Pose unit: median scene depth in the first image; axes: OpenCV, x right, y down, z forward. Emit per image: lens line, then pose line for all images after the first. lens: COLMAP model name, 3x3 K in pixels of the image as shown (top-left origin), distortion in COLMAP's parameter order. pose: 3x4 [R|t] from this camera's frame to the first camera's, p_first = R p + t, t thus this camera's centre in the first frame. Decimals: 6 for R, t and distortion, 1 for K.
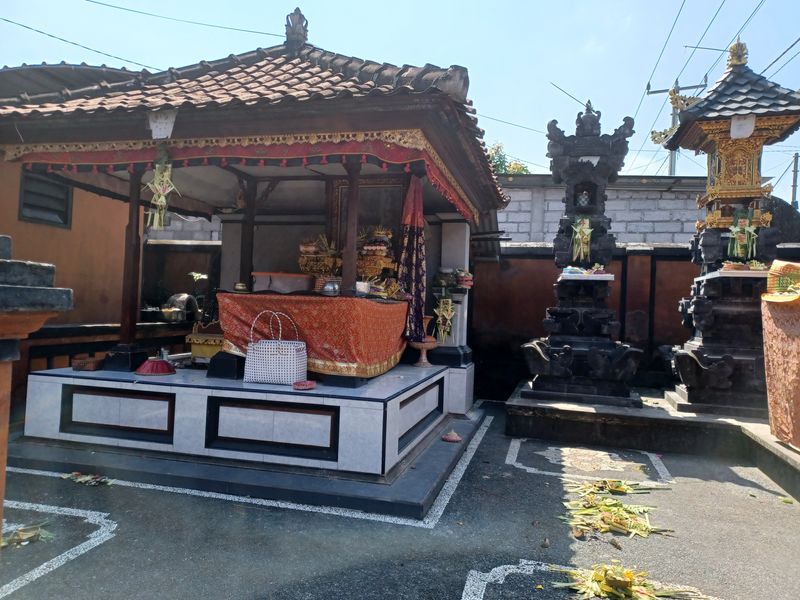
lens RADIAL K [[585.1, 0, 395.2], [0, 585.1, 298.5], [0, 0, 1]] dist [0.054858, -0.030263]
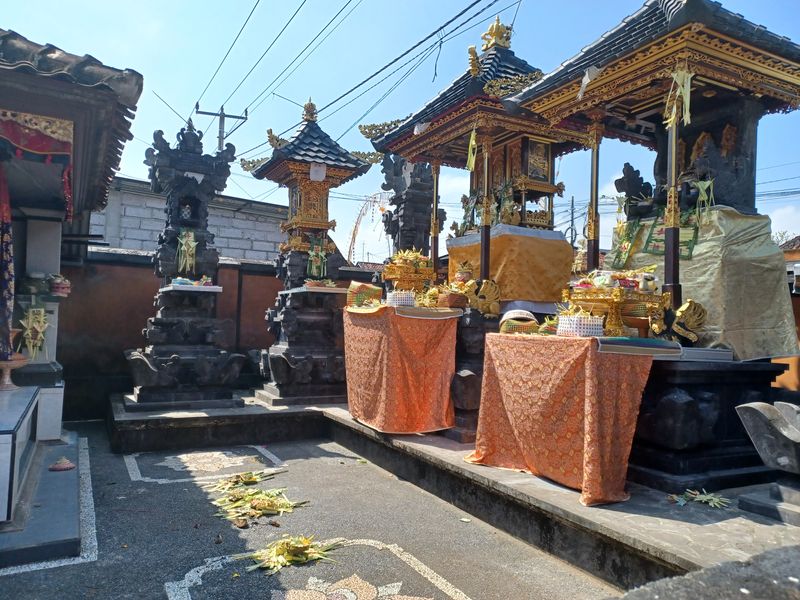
lens RADIAL K [[585.1, 0, 395.5], [0, 585.1, 296.1], [0, 0, 1]] dist [0.054858, -0.030263]
pose [[0.718489, 0.019570, 0.695263, -0.152082], [-0.008399, 0.999775, -0.019462, -0.004858], [-0.695487, 0.008144, 0.718492, 0.002121]]
